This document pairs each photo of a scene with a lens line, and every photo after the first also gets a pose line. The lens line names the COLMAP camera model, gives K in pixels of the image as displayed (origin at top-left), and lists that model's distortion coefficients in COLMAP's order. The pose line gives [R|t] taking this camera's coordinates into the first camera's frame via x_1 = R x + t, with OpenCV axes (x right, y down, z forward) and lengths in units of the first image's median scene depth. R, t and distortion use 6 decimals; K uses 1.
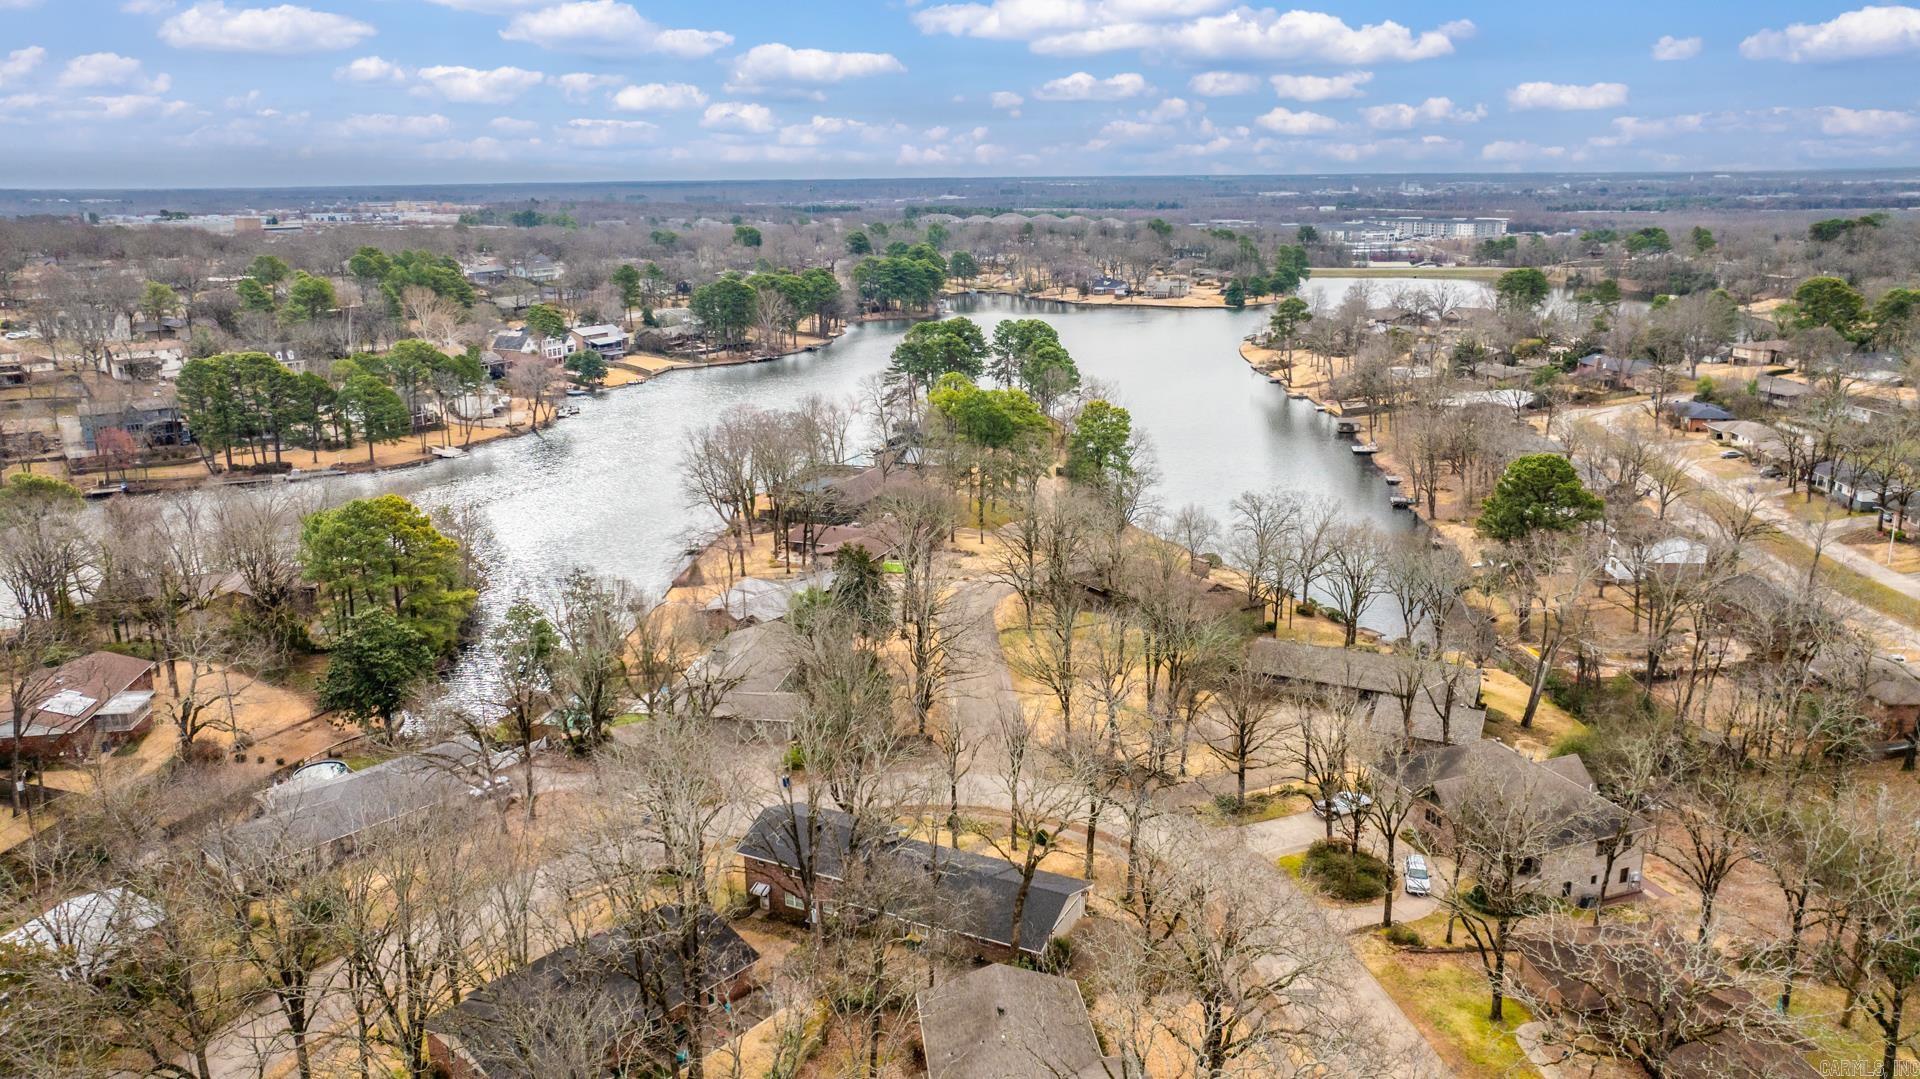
lens RADIAL K [[1361.7, 0, 959.8], [0, 1361.7, 504.1], [0, 0, 1]] dist [-0.025471, 0.000081]
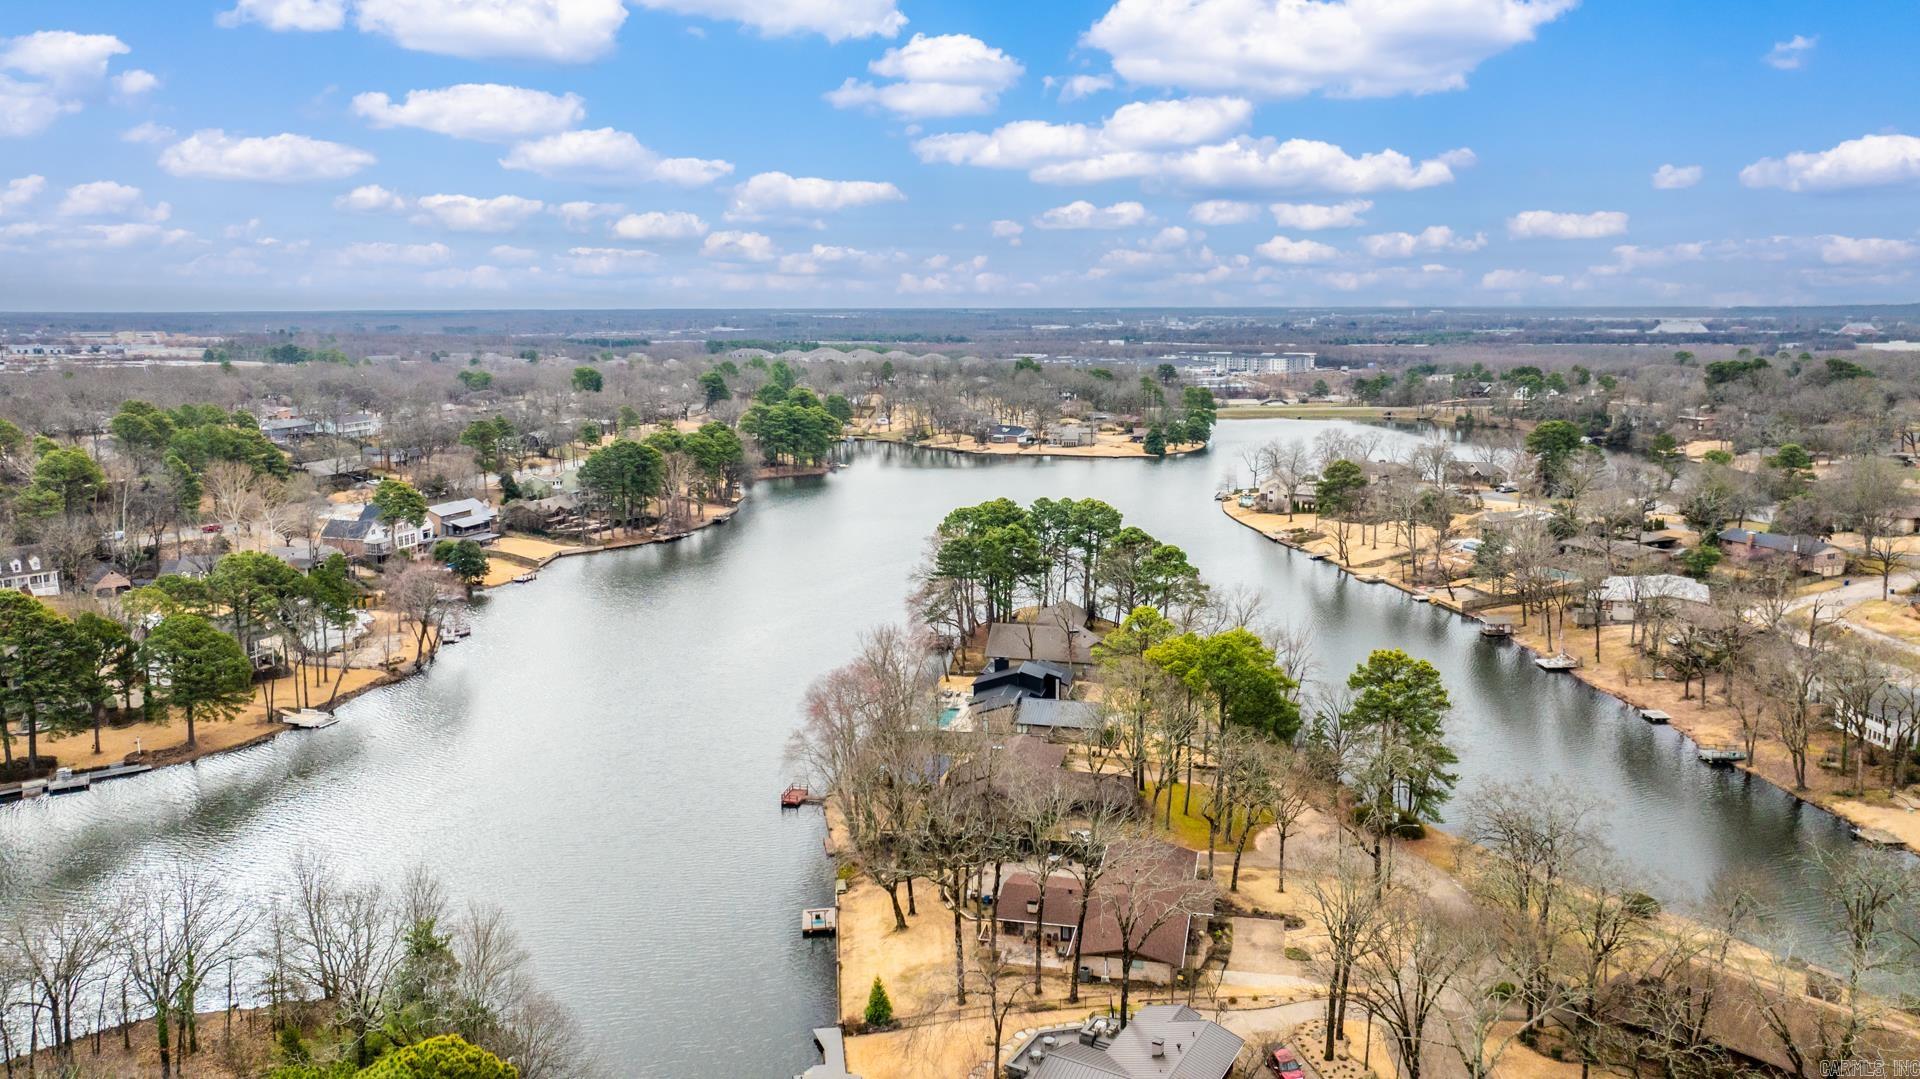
lens RADIAL K [[1350.1, 0, 960.0], [0, 1350.1, 539.5], [0, 0, 1]] dist [-0.018433, 0.004112]
pose [[0.984096, -0.022717, 0.176178, -0.118800], [0.034449, 0.997367, -0.063820, -0.049821], [-0.174264, 0.068874, 0.982287, 0.193183]]
